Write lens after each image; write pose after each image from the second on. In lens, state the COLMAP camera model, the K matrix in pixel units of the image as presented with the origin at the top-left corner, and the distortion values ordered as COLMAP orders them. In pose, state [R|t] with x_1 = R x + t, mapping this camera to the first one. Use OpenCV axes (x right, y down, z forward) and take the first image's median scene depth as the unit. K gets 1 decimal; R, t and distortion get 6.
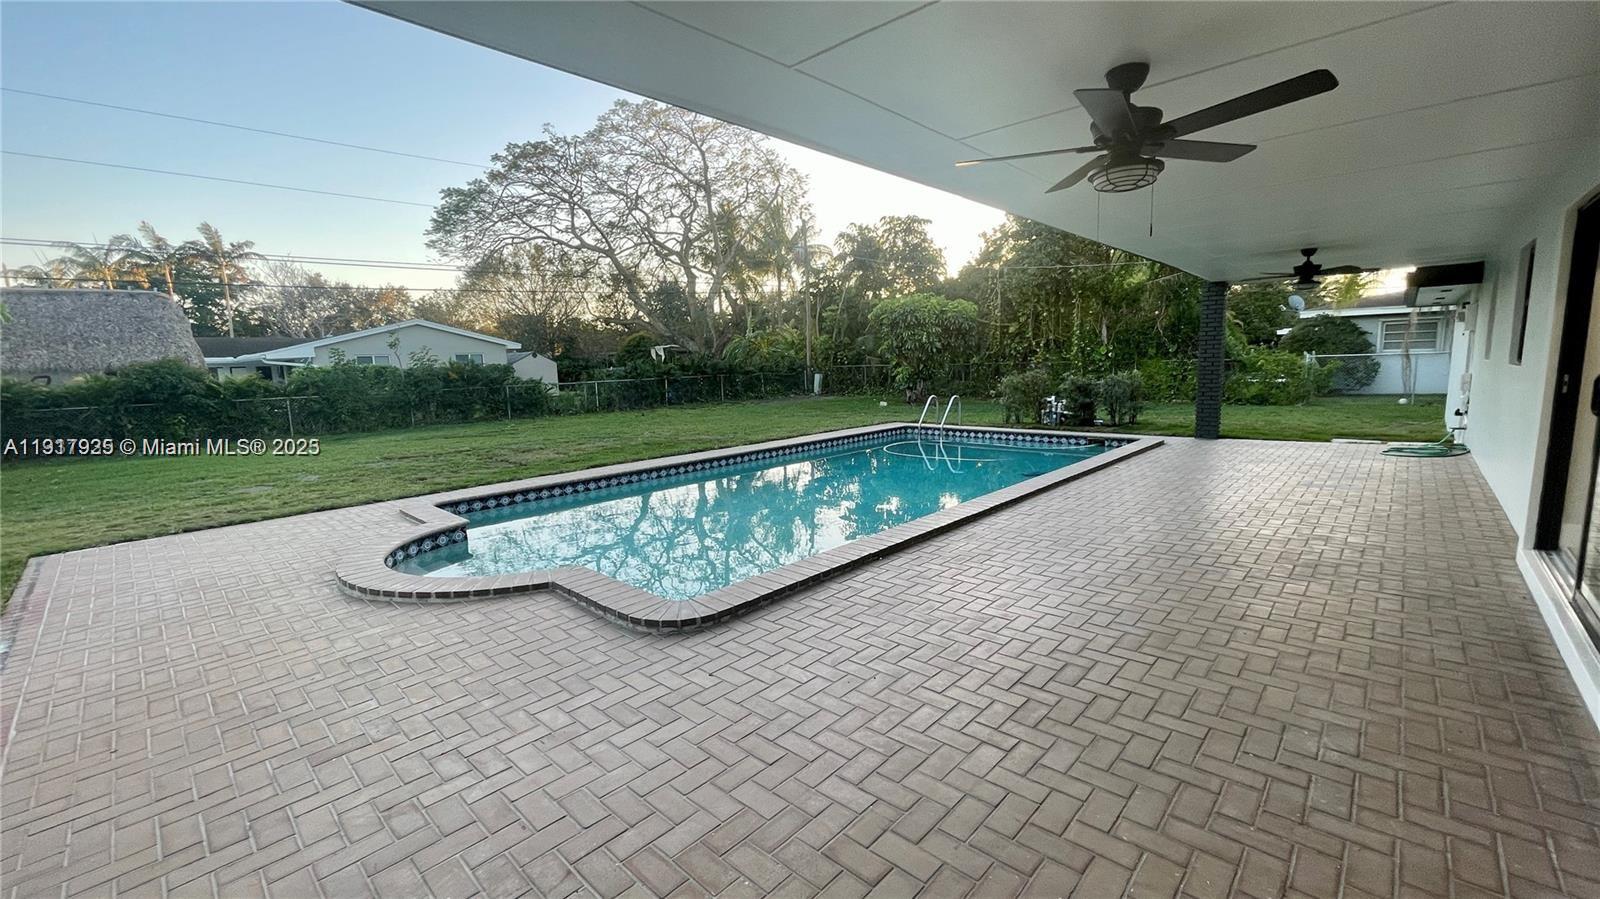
lens RADIAL K [[648.3, 0, 794.8], [0, 648.3, 449.5], [0, 0, 1]] dist [0.000702, 0.000008]
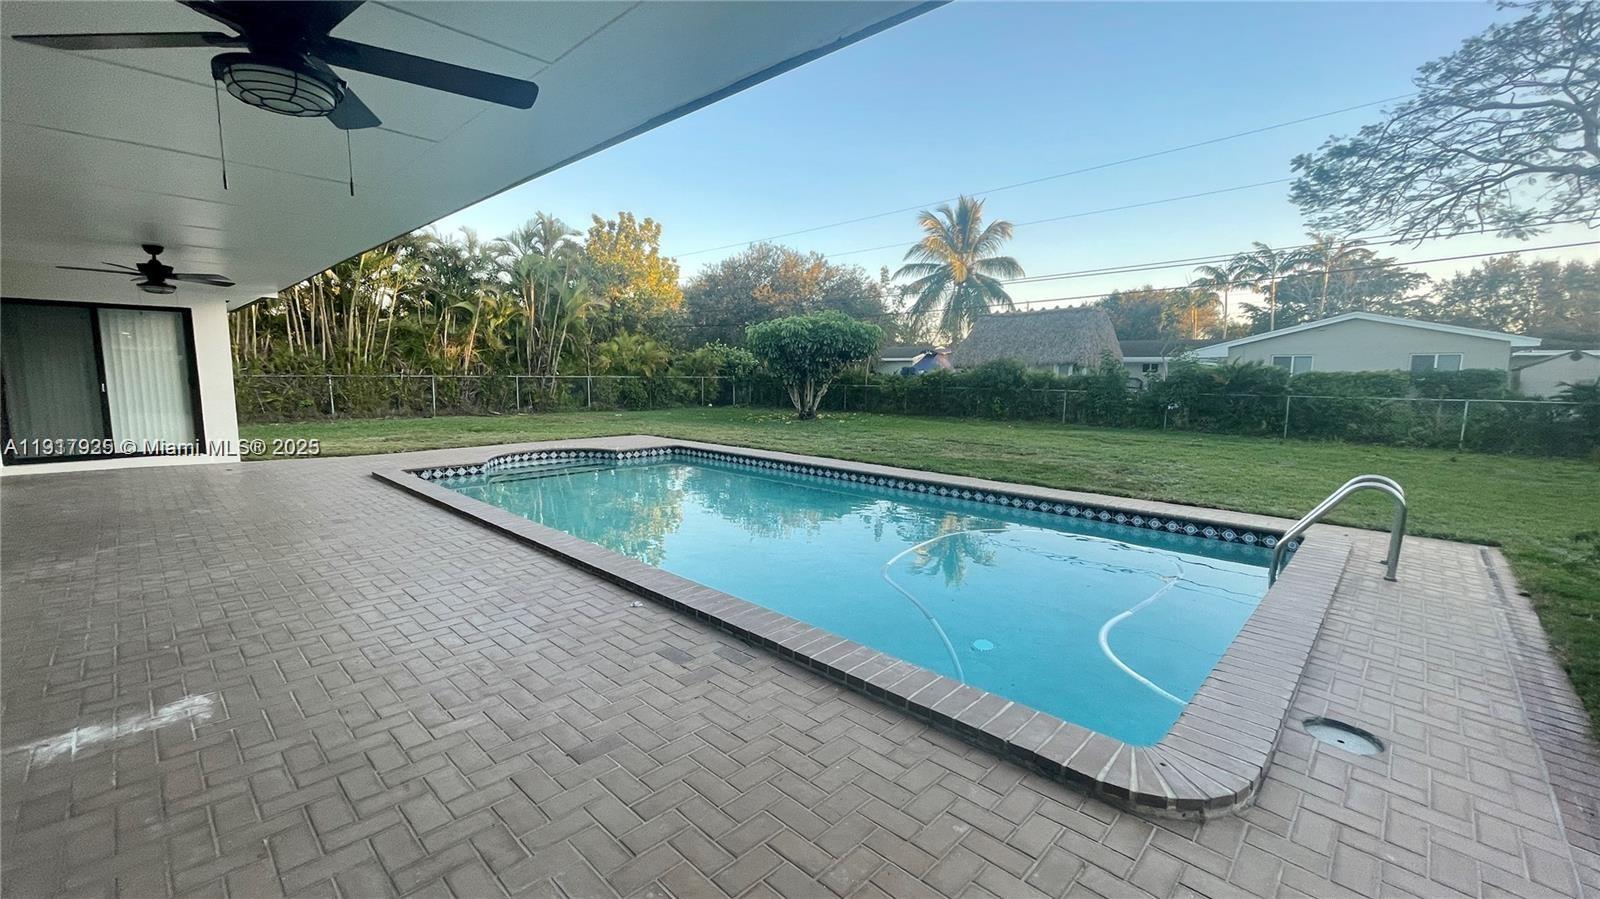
lens RADIAL K [[648.3, 0, 768.5], [0, 648.3, 412.4], [0, 0, 1]] dist [0.000702, 0.000008]
pose [[-0.018734, 0.092782, -0.995510, 0.753592], [-0.146284, 0.984716, 0.094528, -0.132362], [0.989065, 0.147398, -0.004875, 0.850858]]
